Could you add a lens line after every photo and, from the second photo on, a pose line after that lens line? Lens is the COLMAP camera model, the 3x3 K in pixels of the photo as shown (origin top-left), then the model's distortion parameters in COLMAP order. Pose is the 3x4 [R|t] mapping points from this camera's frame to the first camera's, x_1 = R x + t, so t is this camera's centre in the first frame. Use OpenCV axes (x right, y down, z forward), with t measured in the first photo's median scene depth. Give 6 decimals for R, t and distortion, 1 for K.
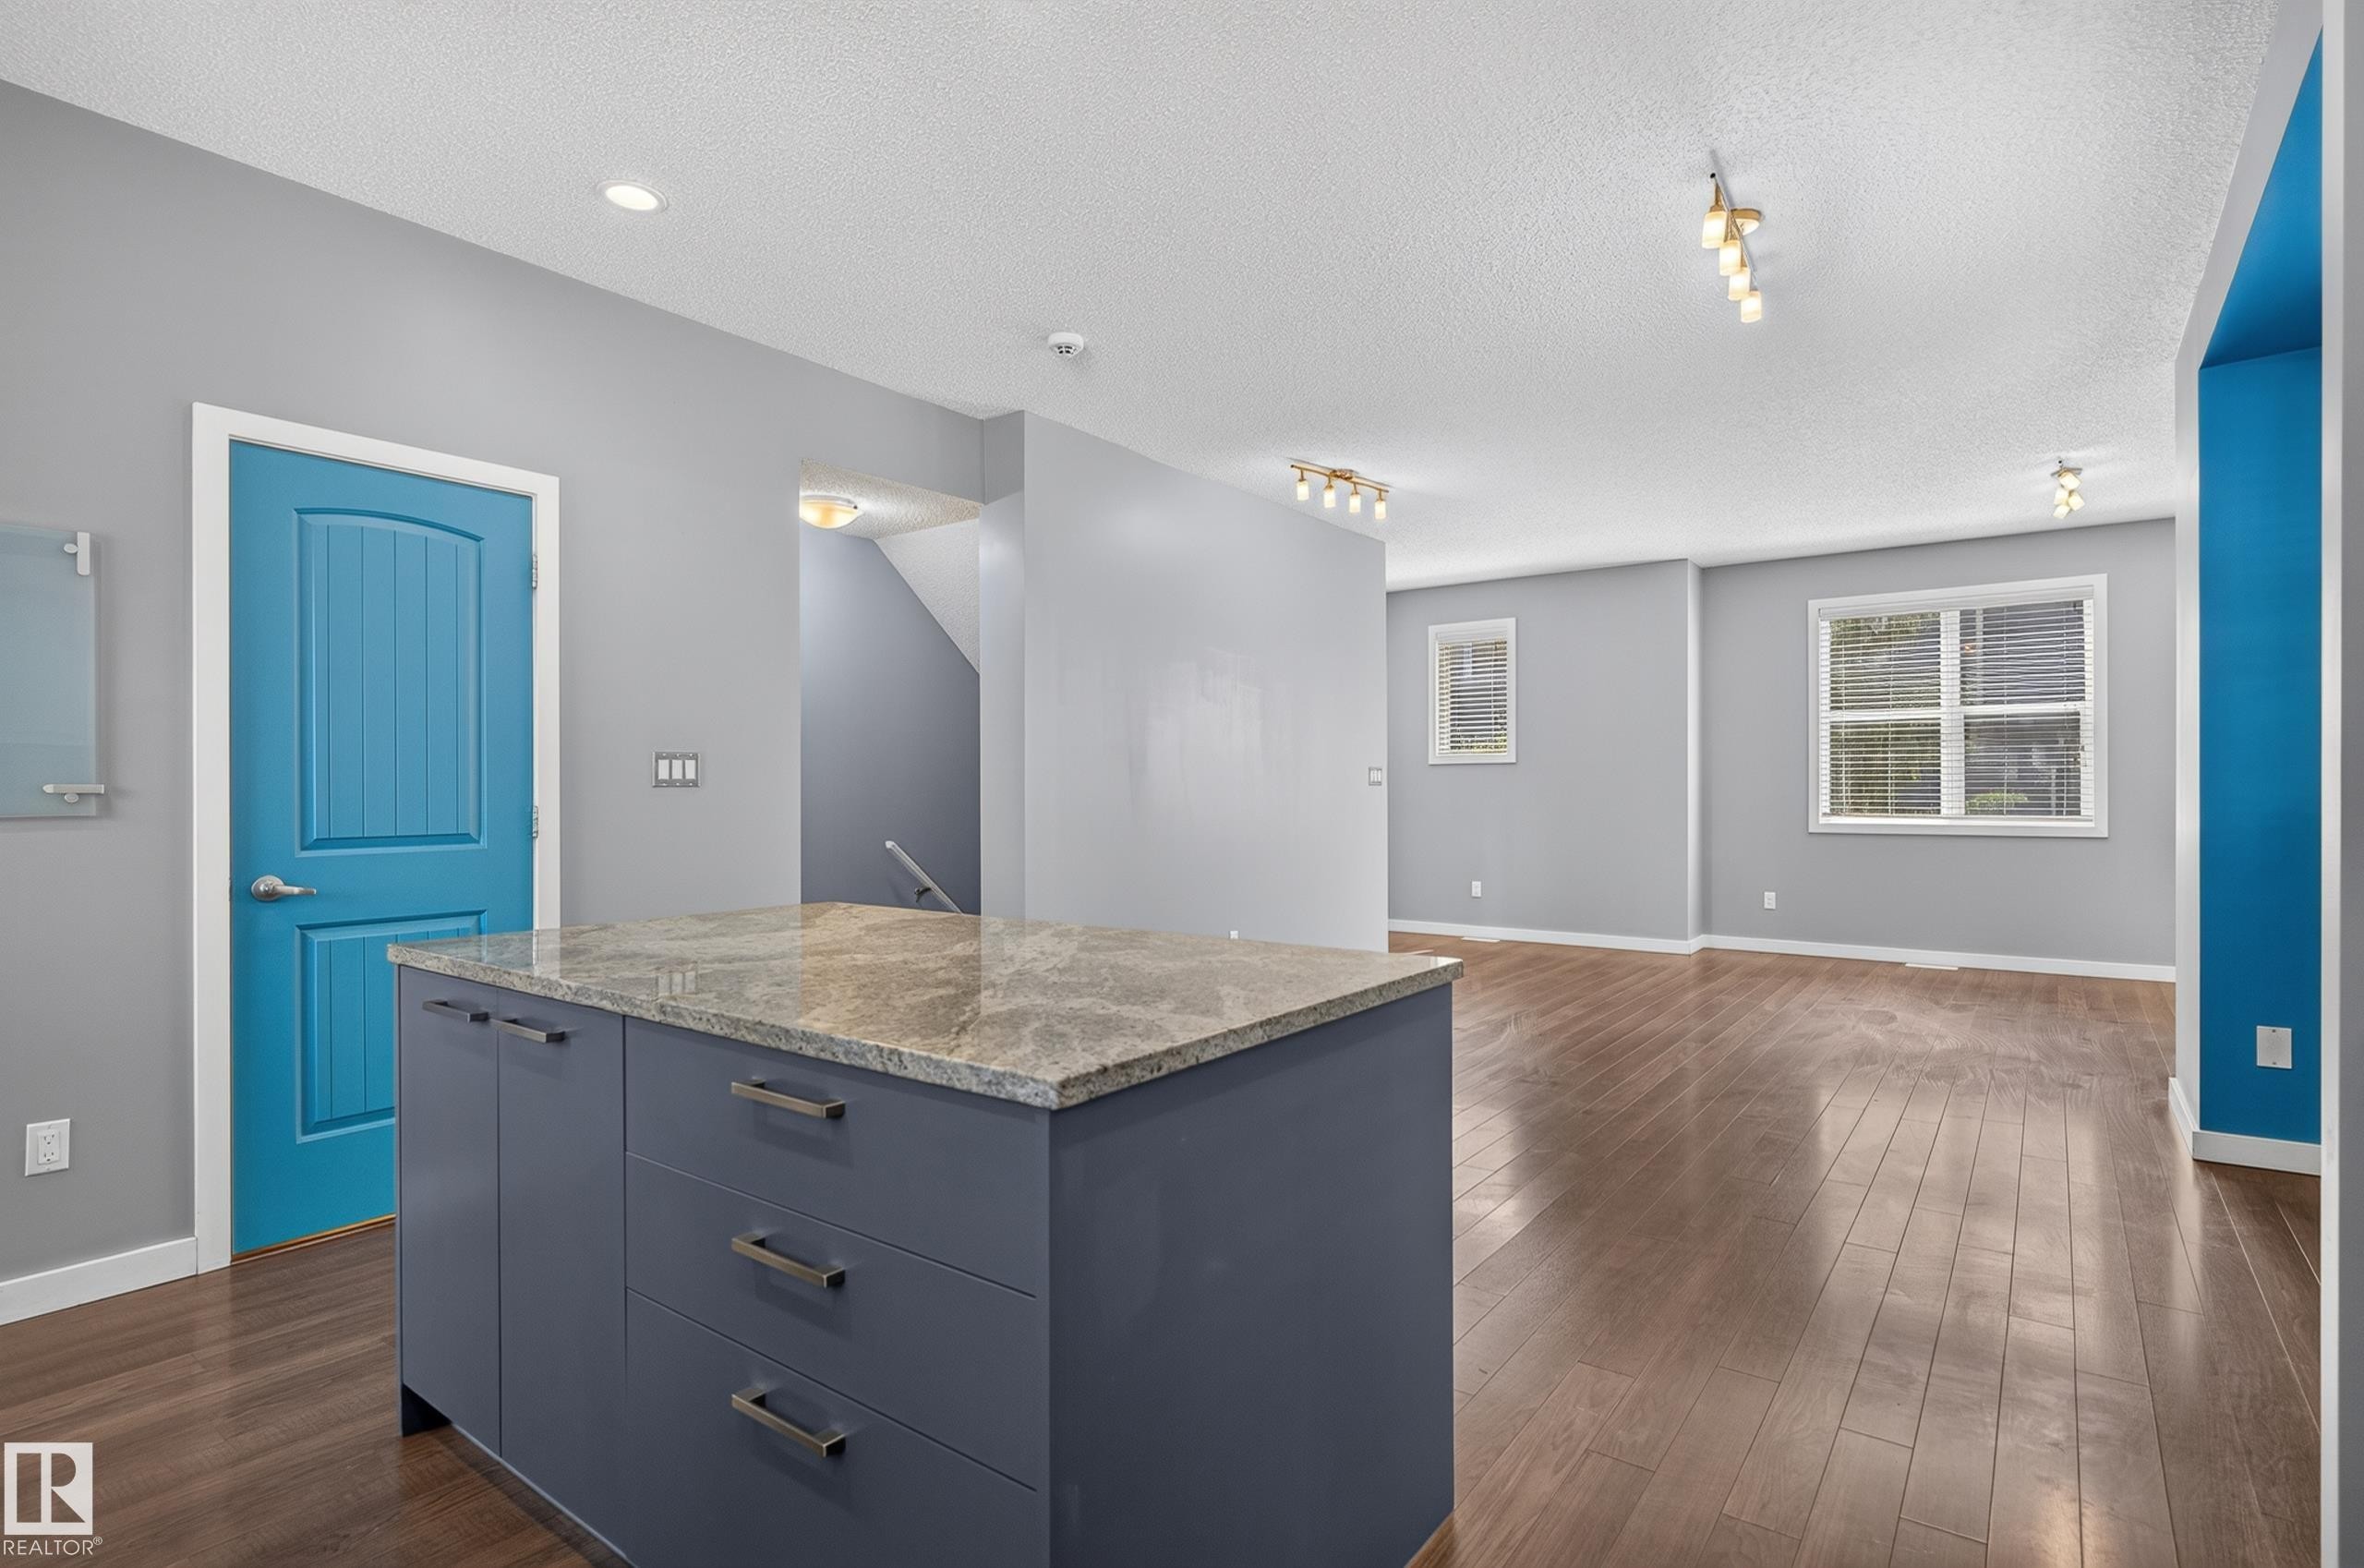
lens RADIAL K [[1151.2, 0, 1182.0], [0, 1151.2, 784.0], [0, 0, 1]] dist [0.022868, 0.000358]
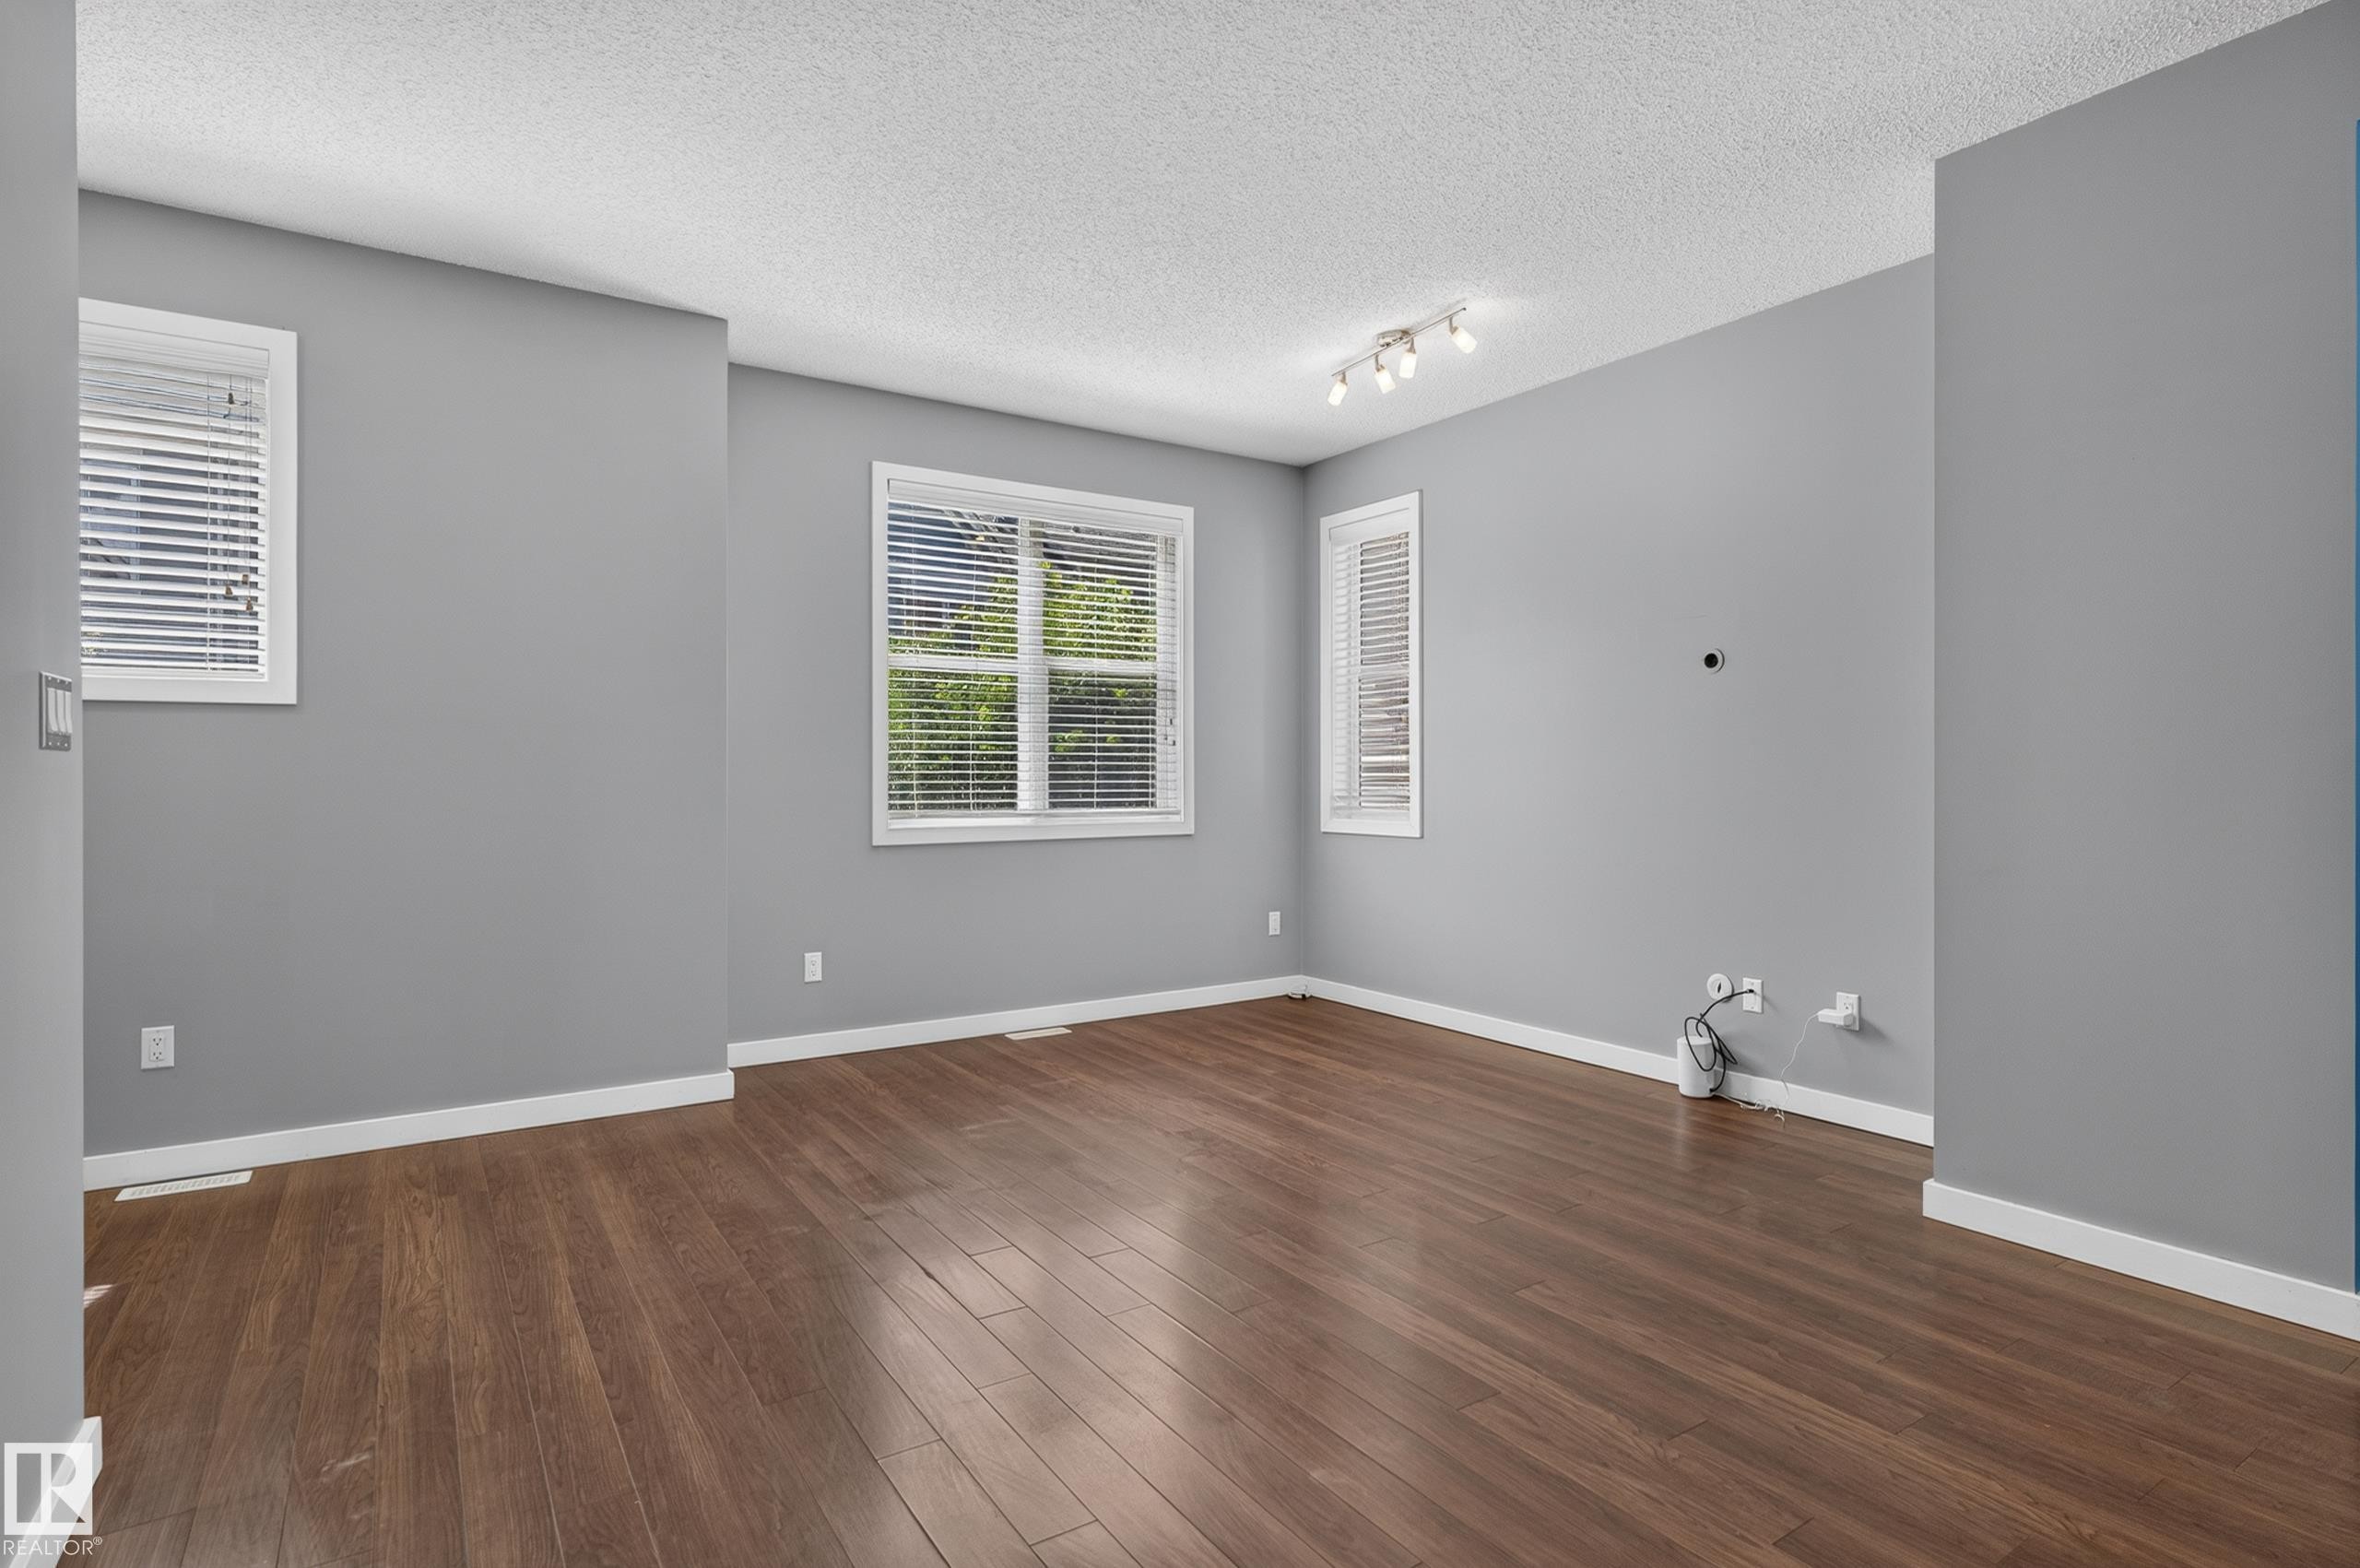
lens RADIAL K [[1176.2, 0, 1188.6], [0, 1176.2, 771.5], [0, 0, 1]] dist [0.000063, -0.000299]
pose [[0.340282, 0.004862, 0.940311, 0.017375], [-0.002105, 0.999988, -0.004409, 0.006008], [-0.940321, -0.000479, 0.340288, 0.660243]]
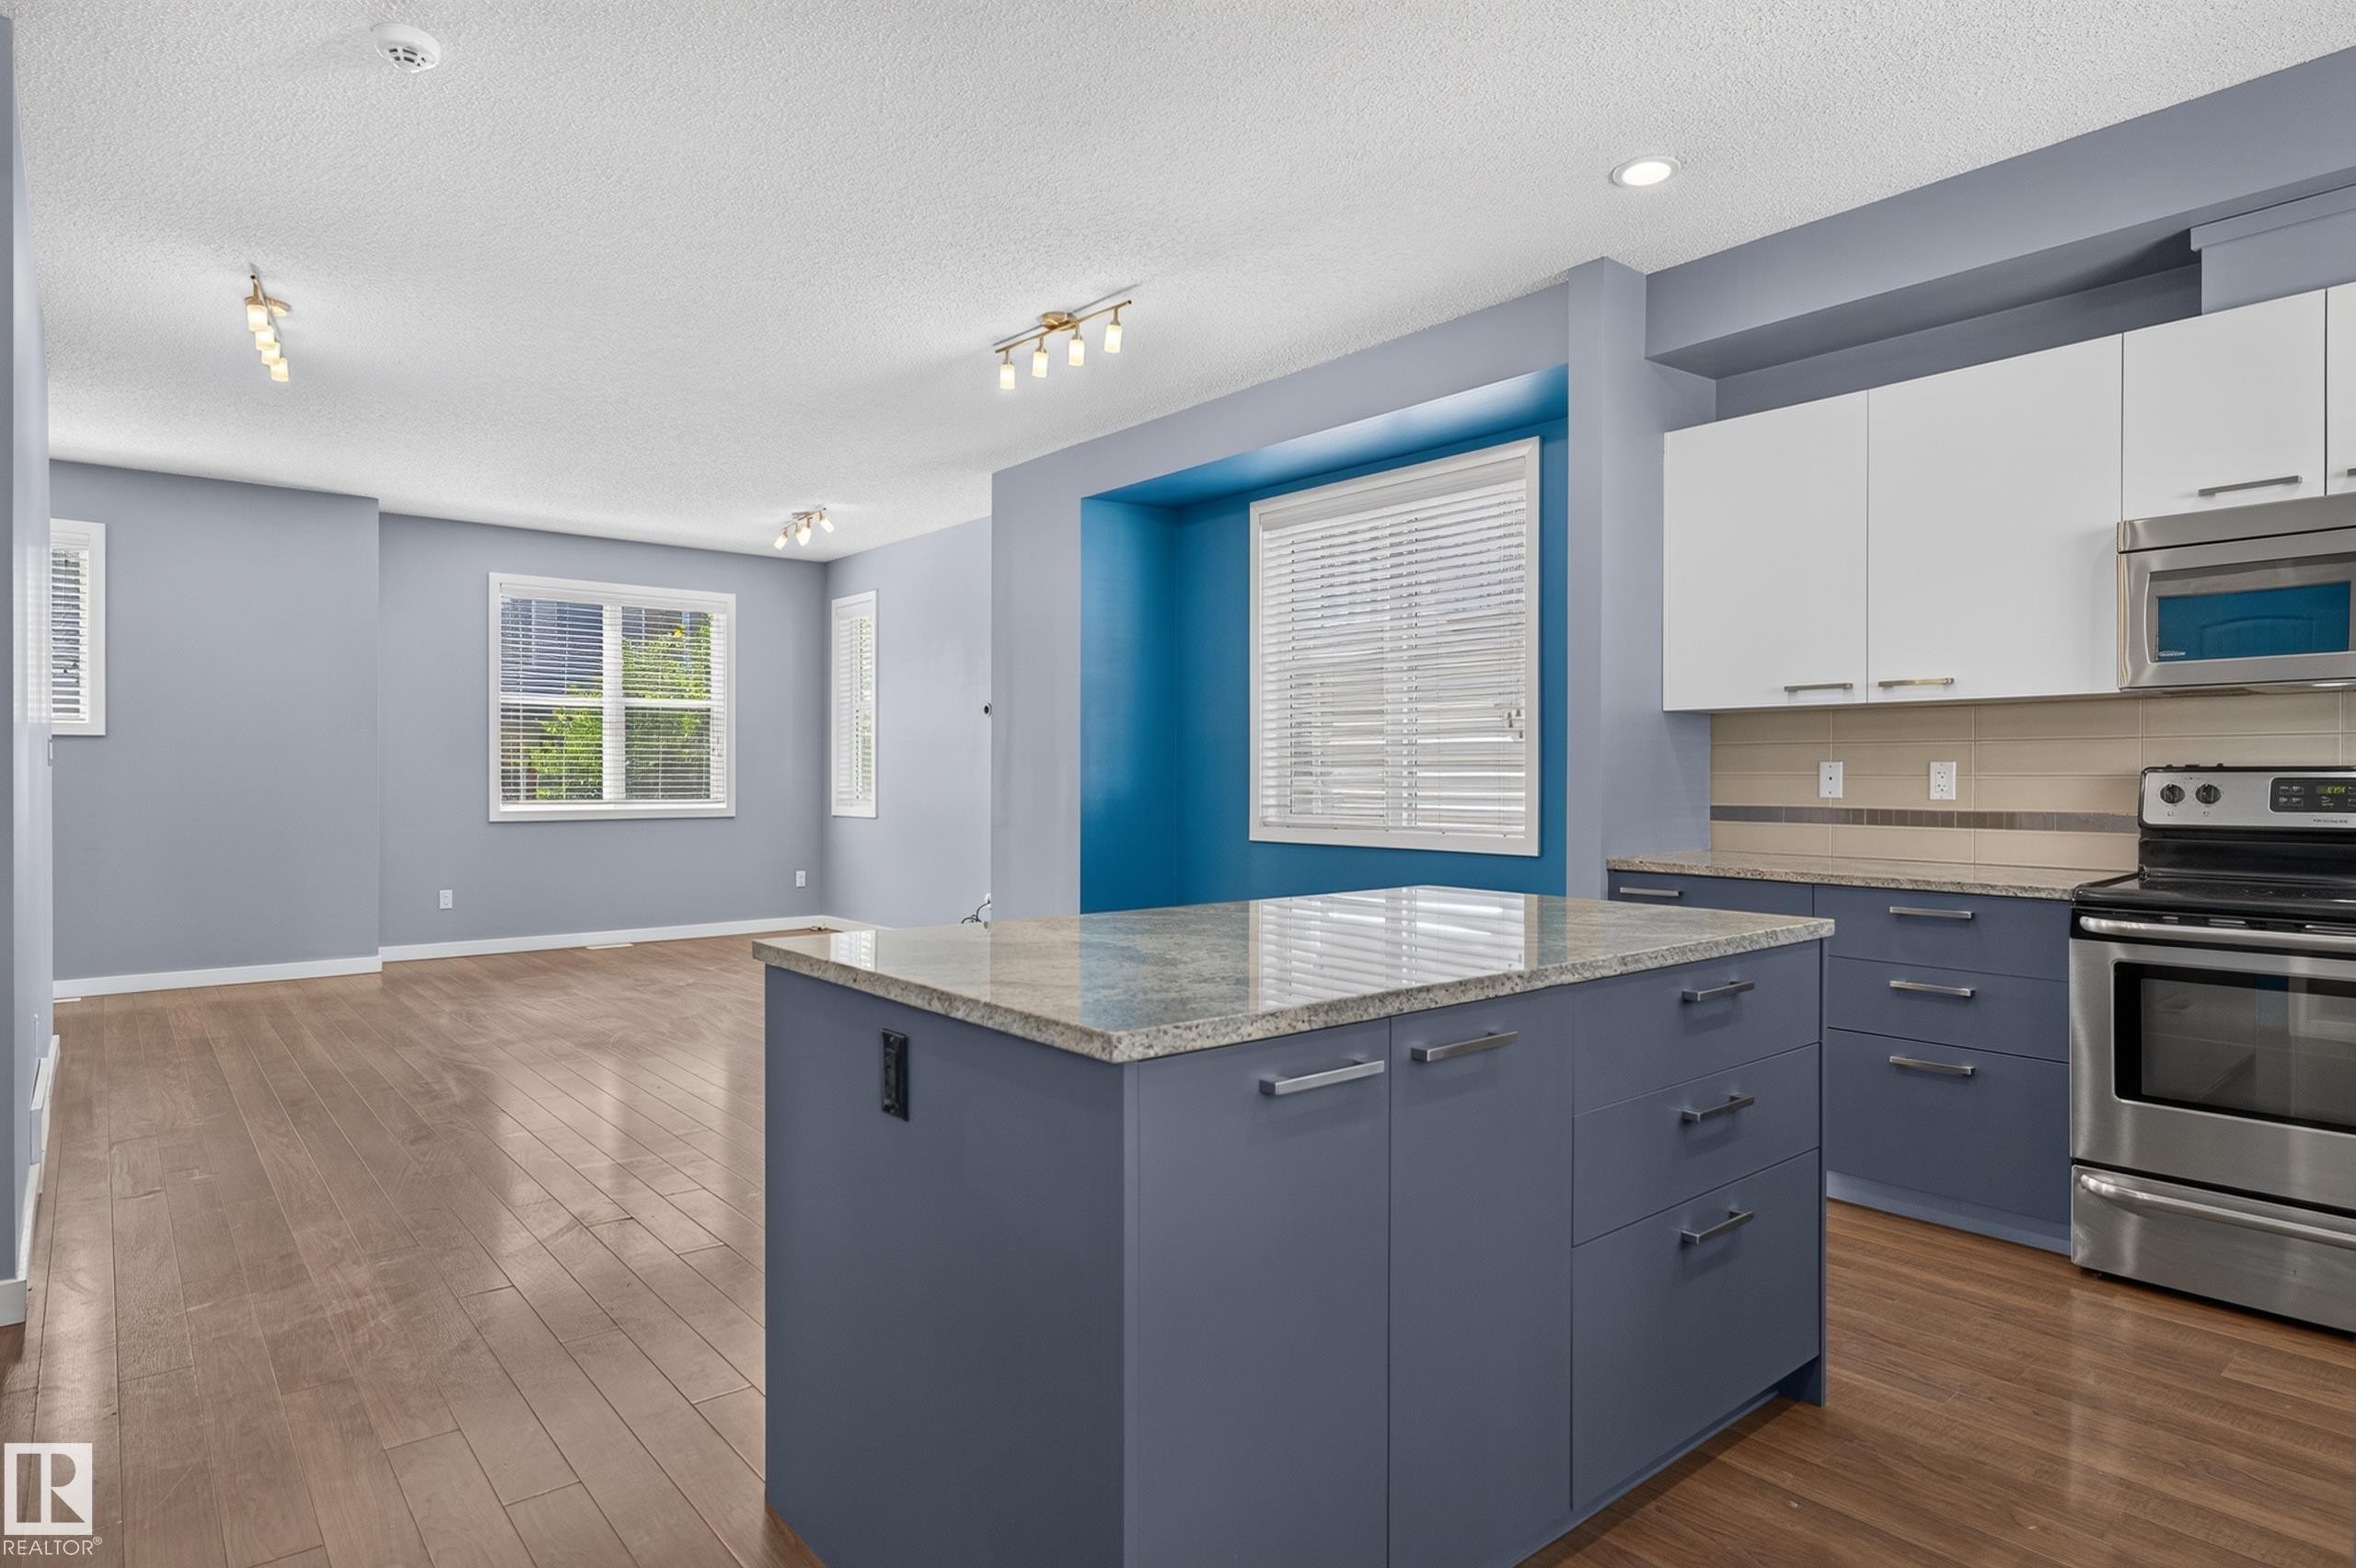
lens RADIAL K [[1295.1, 0, 1178.0], [0, 1295.1, 784.0], [0, 0, 1]] dist [0.002827, 0.001140]
pose [[0.237921, -0.003521, 0.971278, -0.352250], [-0.004572, 0.999978, 0.004745, 0.004335], [-0.971274, -0.005569, 0.237900, 0.225117]]
